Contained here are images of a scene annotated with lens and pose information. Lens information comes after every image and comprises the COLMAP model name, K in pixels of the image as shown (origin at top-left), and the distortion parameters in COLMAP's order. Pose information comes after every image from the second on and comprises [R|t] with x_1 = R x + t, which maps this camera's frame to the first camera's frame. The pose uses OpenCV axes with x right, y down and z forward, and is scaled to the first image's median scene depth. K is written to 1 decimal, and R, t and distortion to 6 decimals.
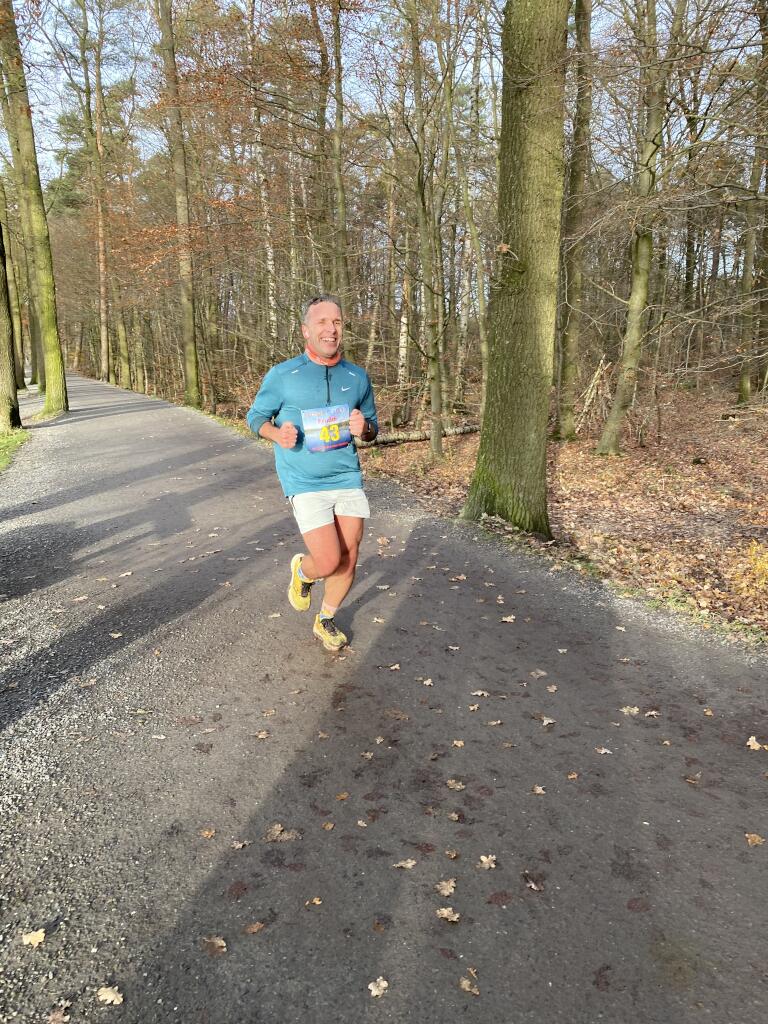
lens RADIAL K [[775.8, 0, 379.8], [0, 775.8, 509.9], [0, 0, 1]] dist [0.003691, -0.007486]
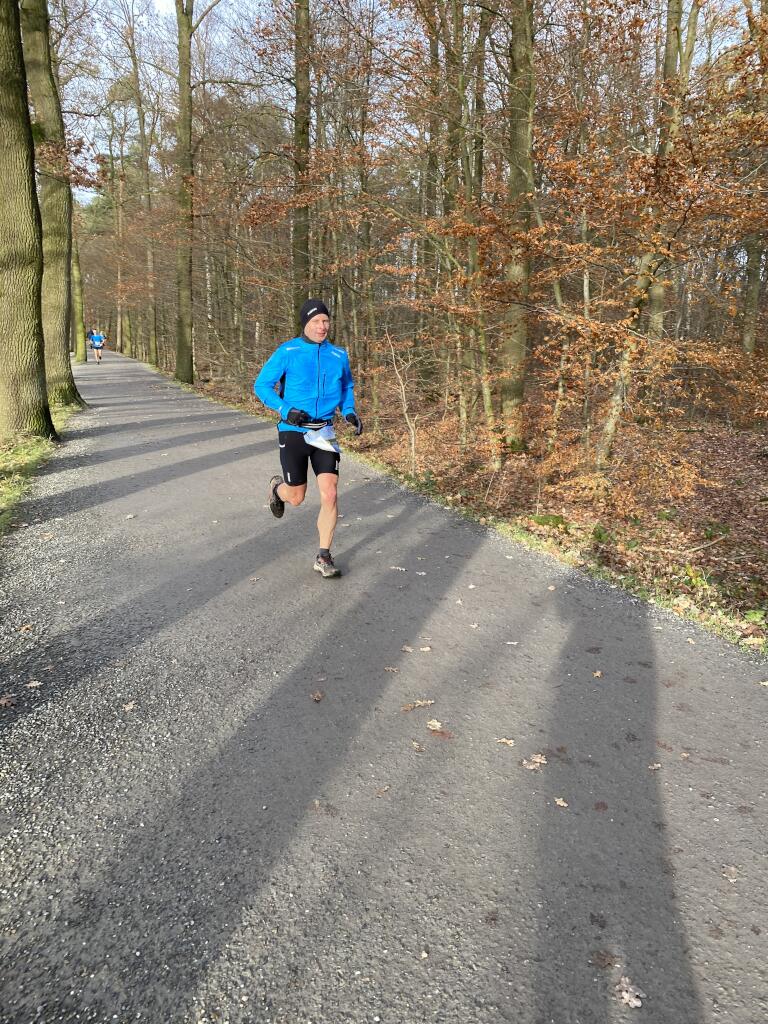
lens RADIAL K [[767.2, 0, 384.0], [0, 767.2, 512.0], [0, 0, 1]] dist [0.000286, -0.003989]
pose [[0.998504, 0.046461, -0.028814, 0.232841], [-0.045928, 0.998766, 0.018905, 0.098287], [0.029656, -0.017554, 0.999406, -0.512087]]
